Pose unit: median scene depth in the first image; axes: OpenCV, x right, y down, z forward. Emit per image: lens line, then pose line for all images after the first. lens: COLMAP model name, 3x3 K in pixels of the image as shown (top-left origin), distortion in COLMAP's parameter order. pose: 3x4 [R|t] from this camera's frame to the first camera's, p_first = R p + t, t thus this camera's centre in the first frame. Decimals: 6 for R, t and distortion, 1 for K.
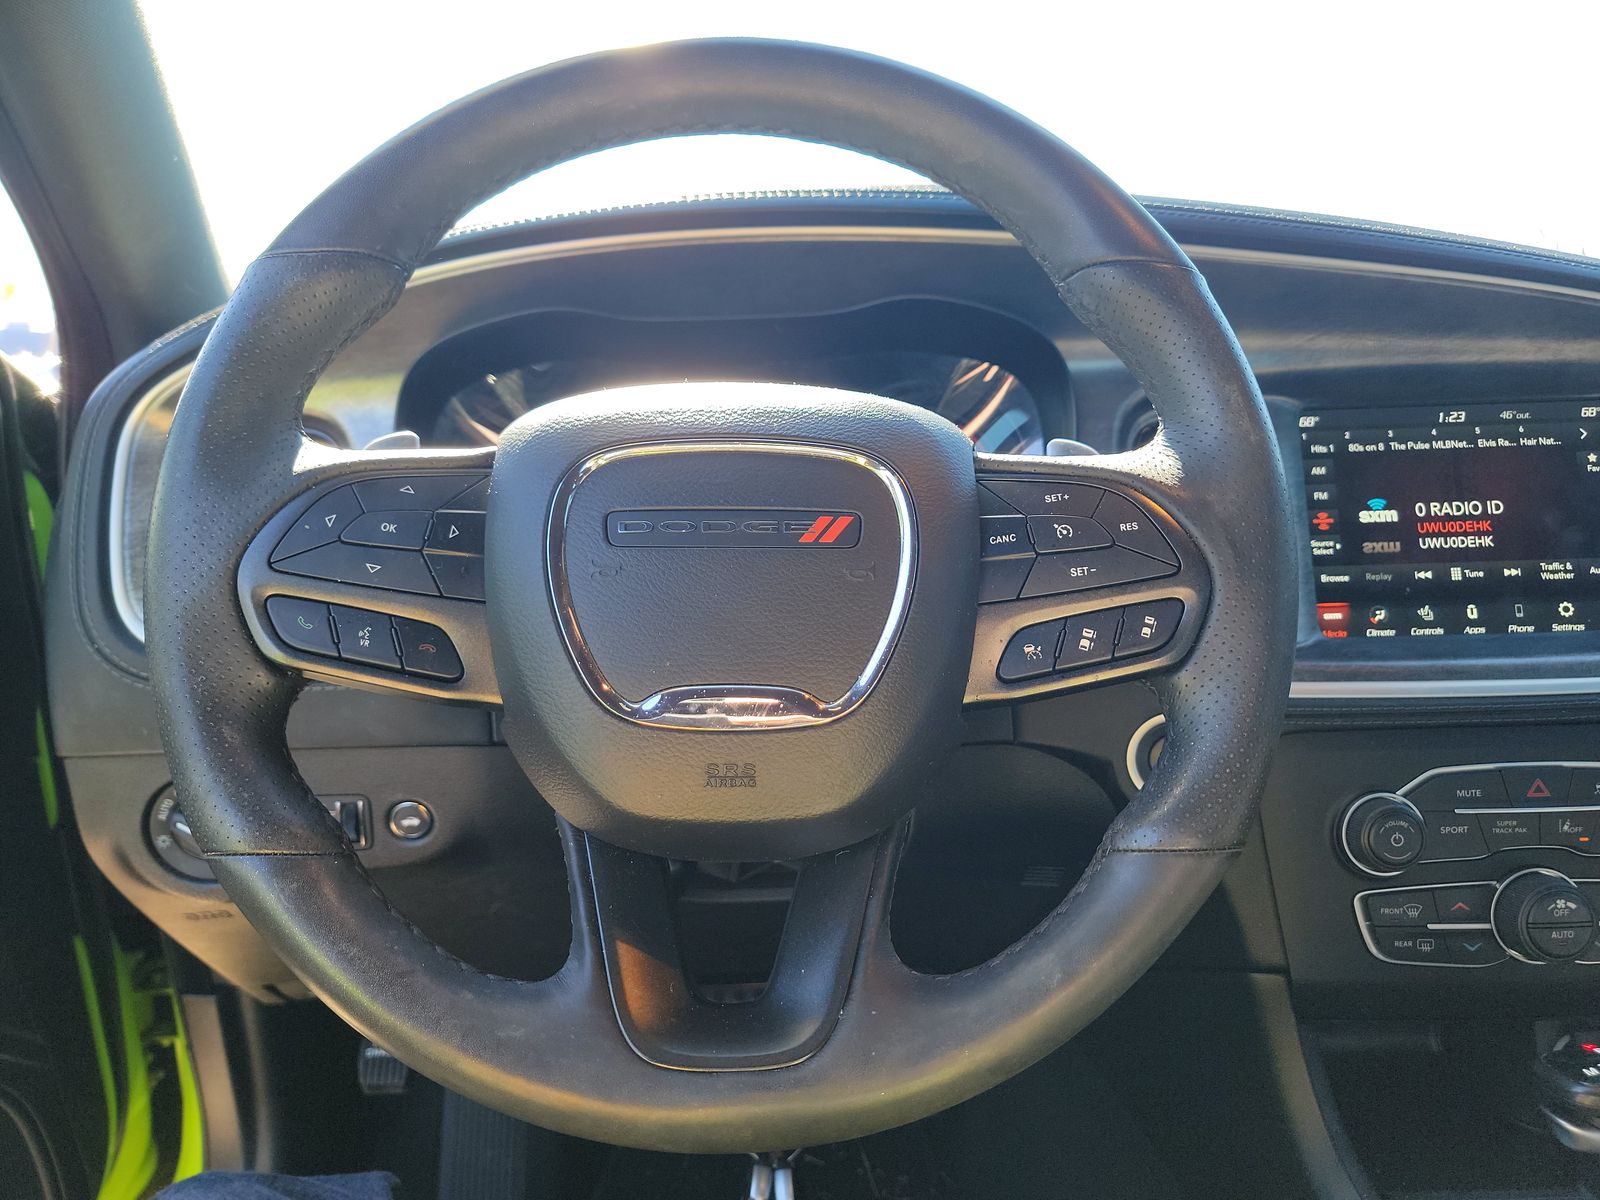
lens RADIAL K [[1098.3, 0, 796.0], [0, 1098.3, 615.7], [0, 0, 1]] dist [0.081167, -0.066334]
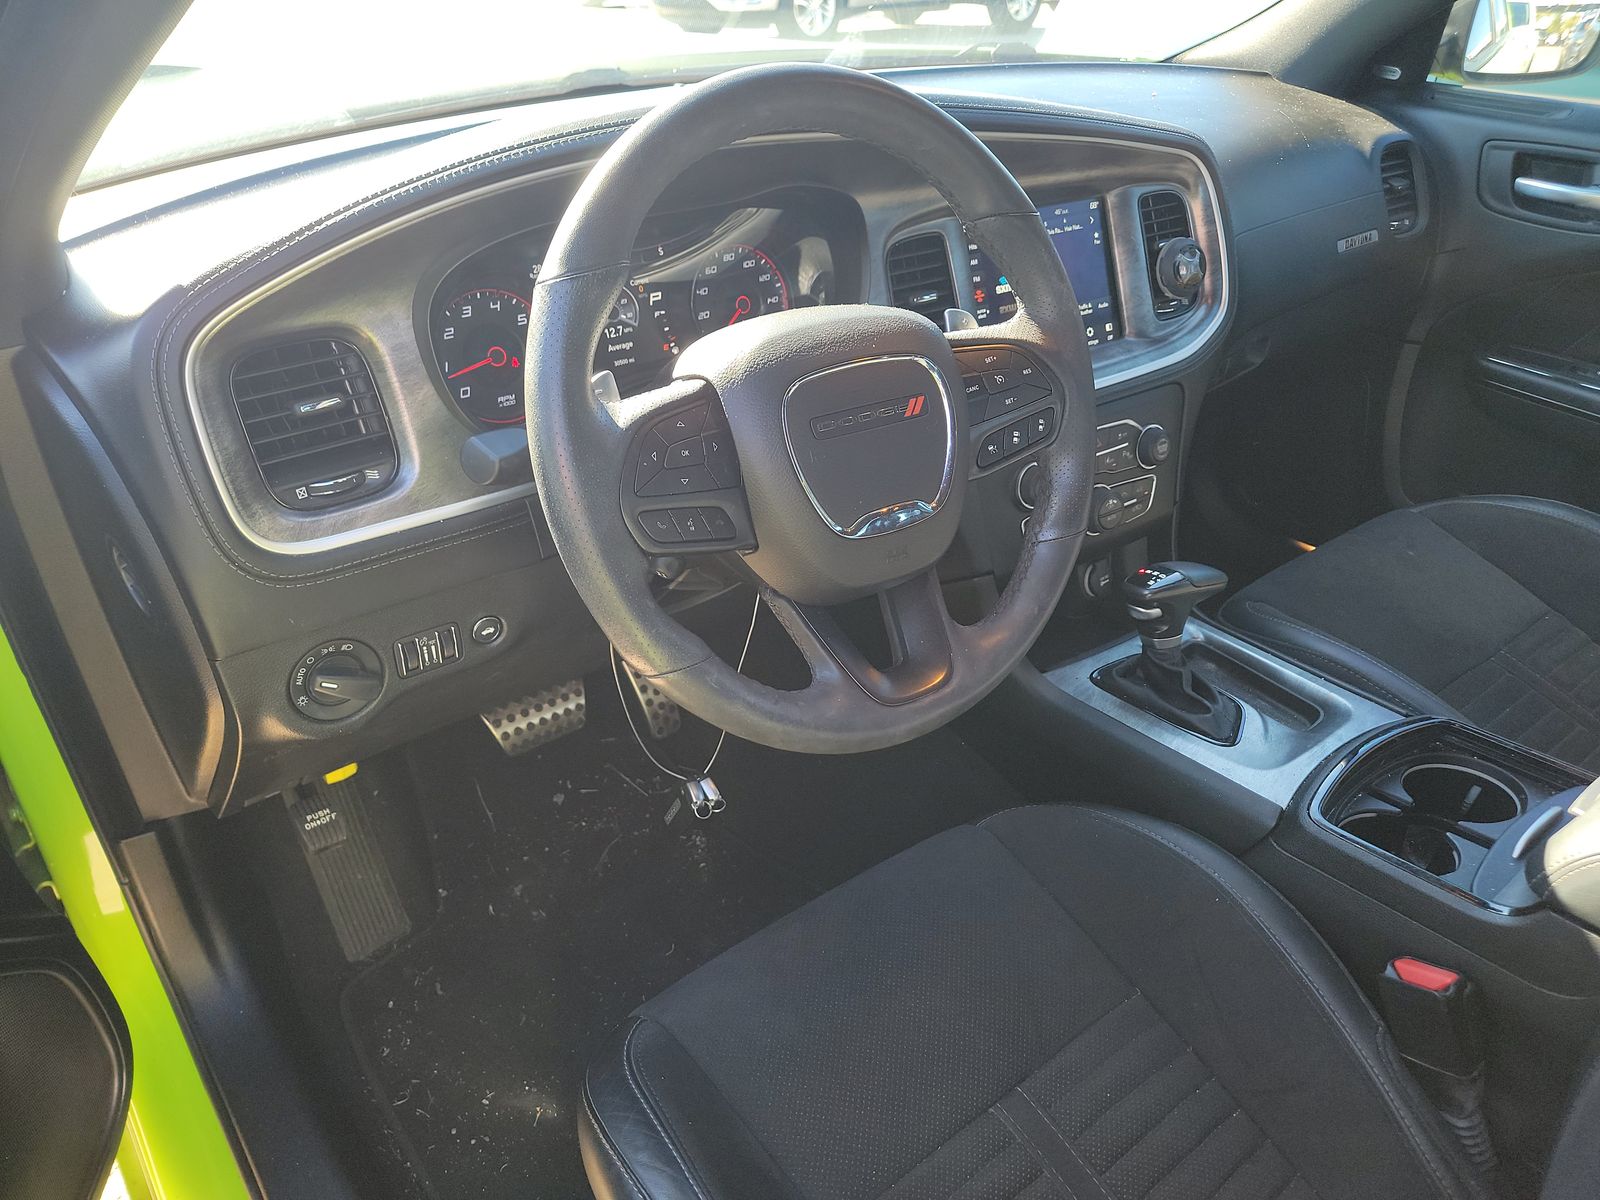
lens RADIAL K [[1098.3, 0, 796.0], [0, 1098.3, 615.7], [0, 0, 1]] dist [0.081167, -0.066334]
pose [[0.833309, -0.270357, 0.482186, -0.681882], [0.104460, 0.933545, 0.342902, -0.248549], [-0.542848, -0.235374, 0.806173, -0.253419]]
